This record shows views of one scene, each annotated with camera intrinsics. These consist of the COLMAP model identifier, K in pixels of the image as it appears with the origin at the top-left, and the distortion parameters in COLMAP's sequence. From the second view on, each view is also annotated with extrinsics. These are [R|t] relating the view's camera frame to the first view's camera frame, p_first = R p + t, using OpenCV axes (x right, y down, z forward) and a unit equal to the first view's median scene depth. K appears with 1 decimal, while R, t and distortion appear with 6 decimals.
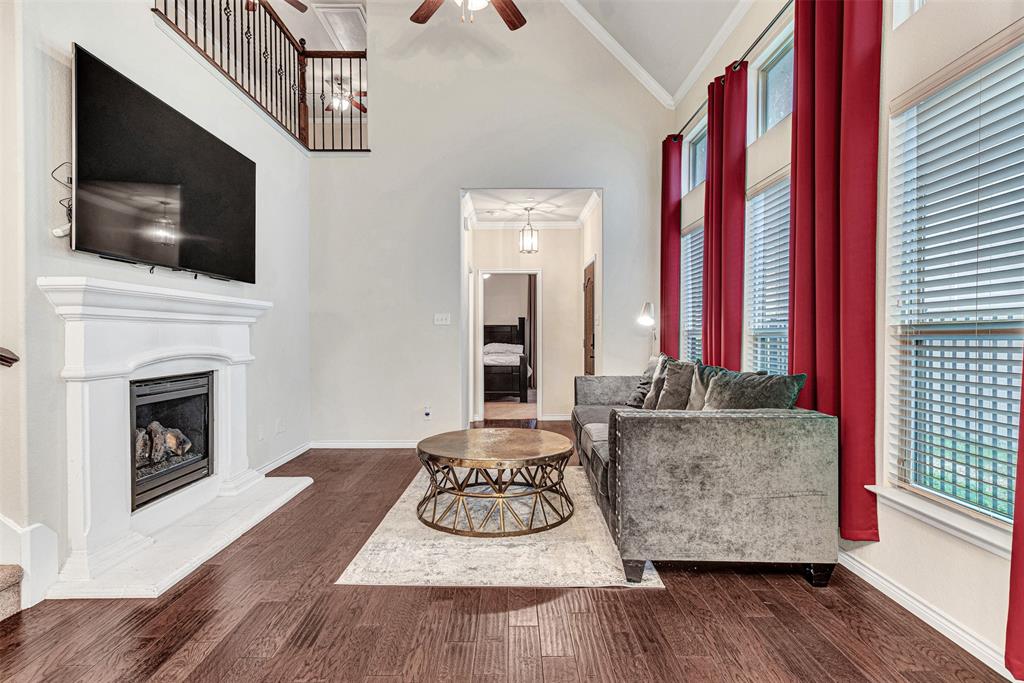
lens RADIAL K [[514.4, 0, 507.6], [0, 514.4, 326.9], [0, 0, 1]] dist [0.000222, 0.005076]
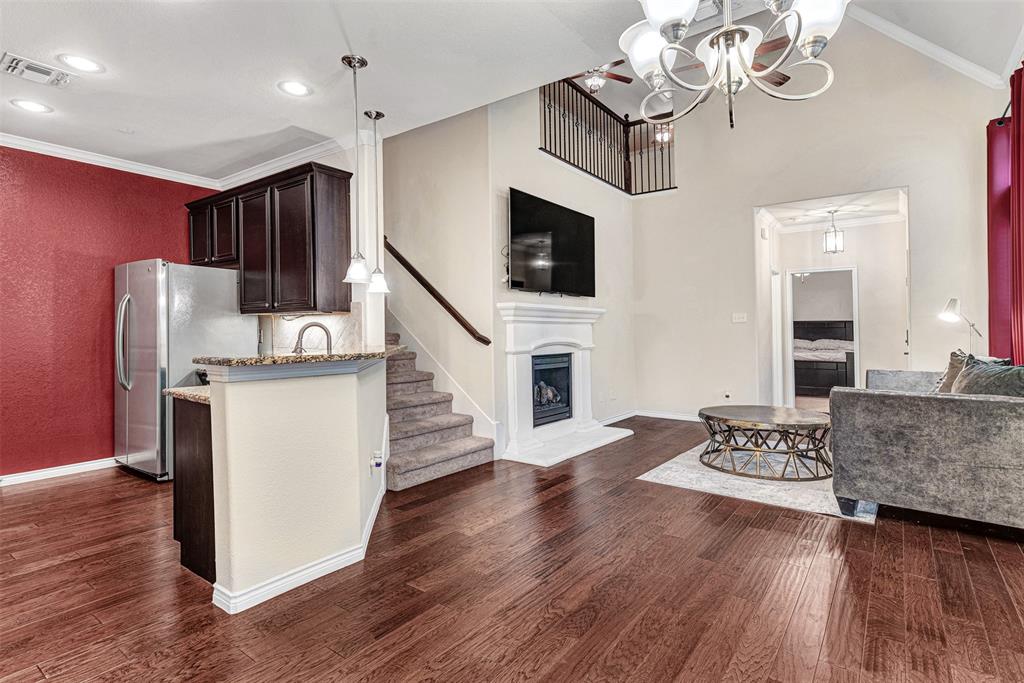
lens RADIAL K [[514.4, 0, 514.2], [0, 514.4, 322.8], [0, 0, 1]] dist [0.000222, 0.005076]
pose [[0.808213, -0.008192, -0.588834, 0.253976], [0.007681, 0.999965, -0.003368, -0.005823], [0.588841, -0.001801, 0.808247, -0.445589]]
